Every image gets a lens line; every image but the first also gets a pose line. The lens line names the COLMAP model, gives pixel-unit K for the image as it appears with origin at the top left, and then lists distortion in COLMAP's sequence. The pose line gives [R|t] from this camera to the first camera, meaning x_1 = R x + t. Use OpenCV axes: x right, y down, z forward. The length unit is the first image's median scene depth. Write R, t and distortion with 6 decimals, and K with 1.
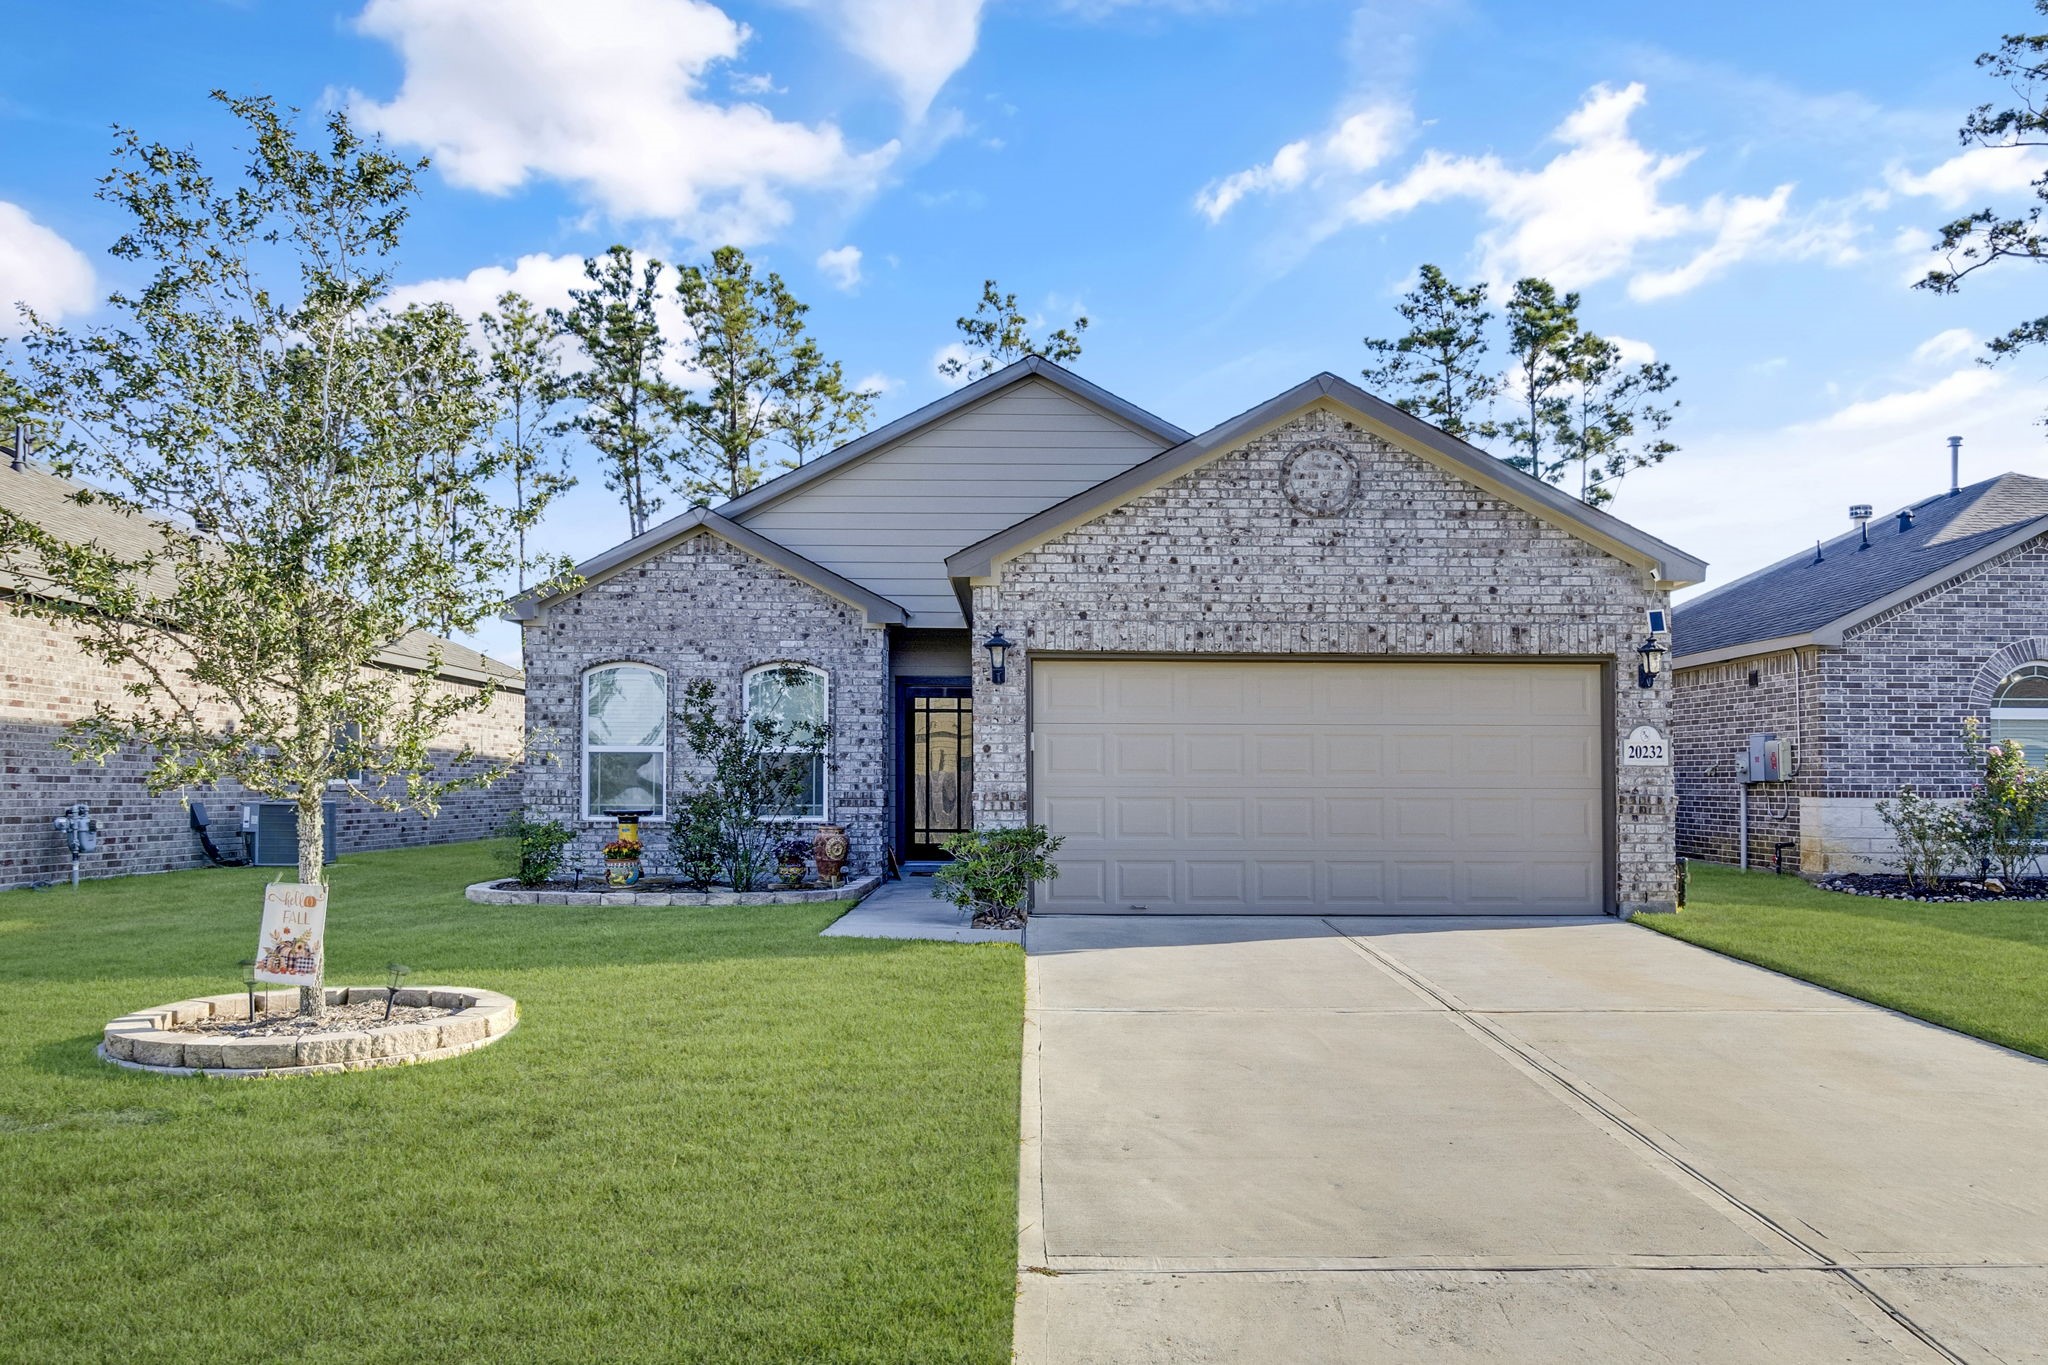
lens RADIAL K [[1527.6, 0, 1024.0], [0, 1527.6, 682.5], [0, 0, 1]] dist [0.033196, -0.038805]
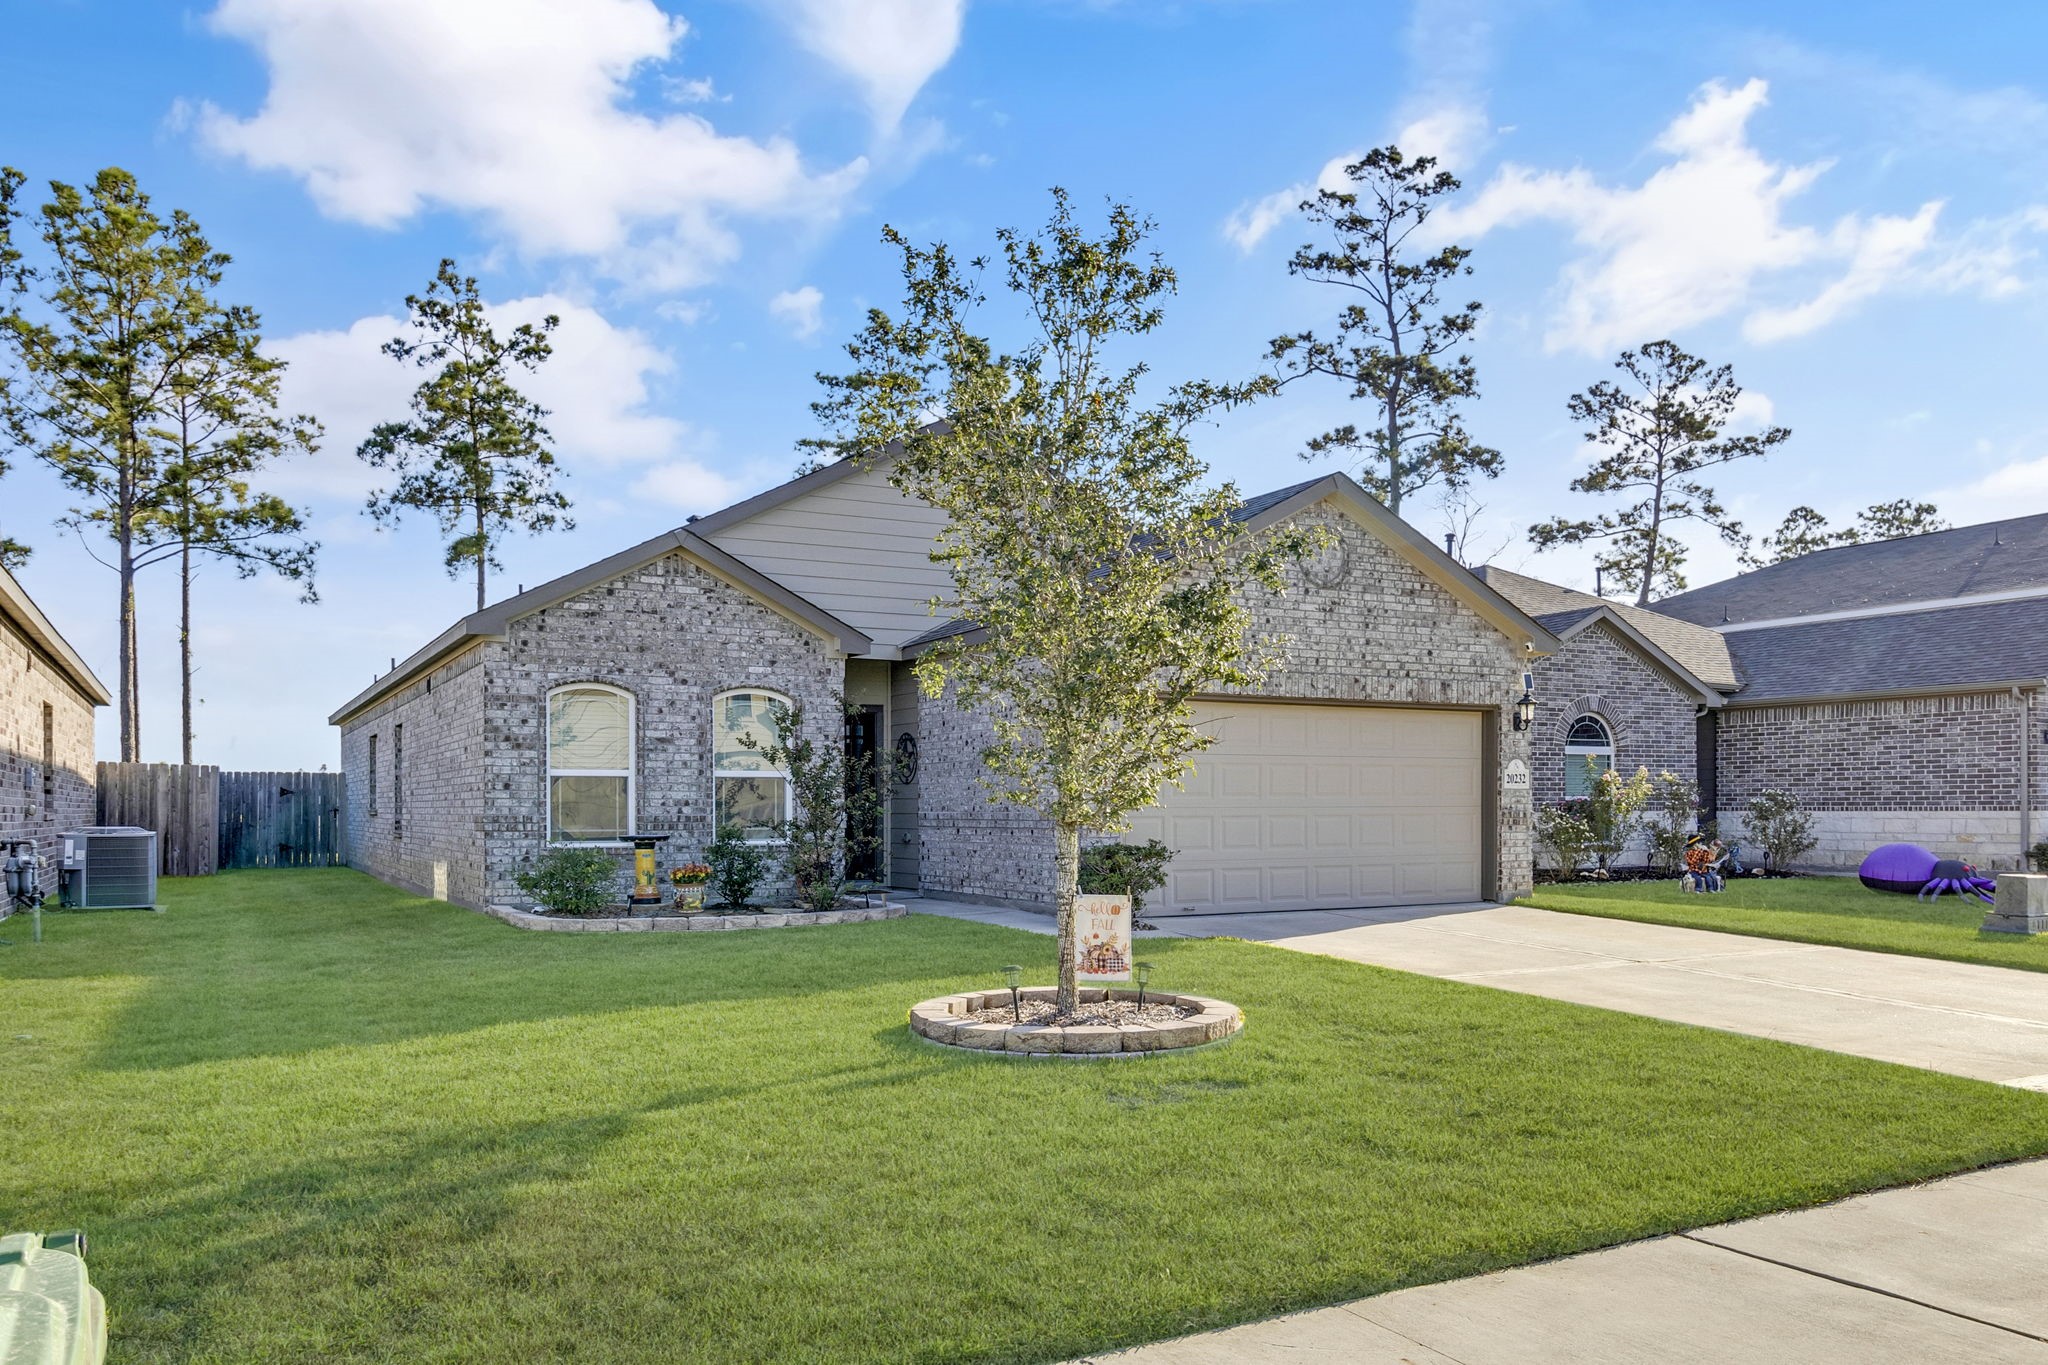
lens RADIAL K [[1580.6, 0, 1029.3], [0, 1580.6, 728.2], [0, 0, 1]] dist [0.006724, 0.004493]
pose [[0.879855, 0.016976, 0.474939, -0.492221], [-0.024572, 0.999650, 0.009789, -0.001366], [-0.474607, -0.020283, 0.879964, -0.009582]]
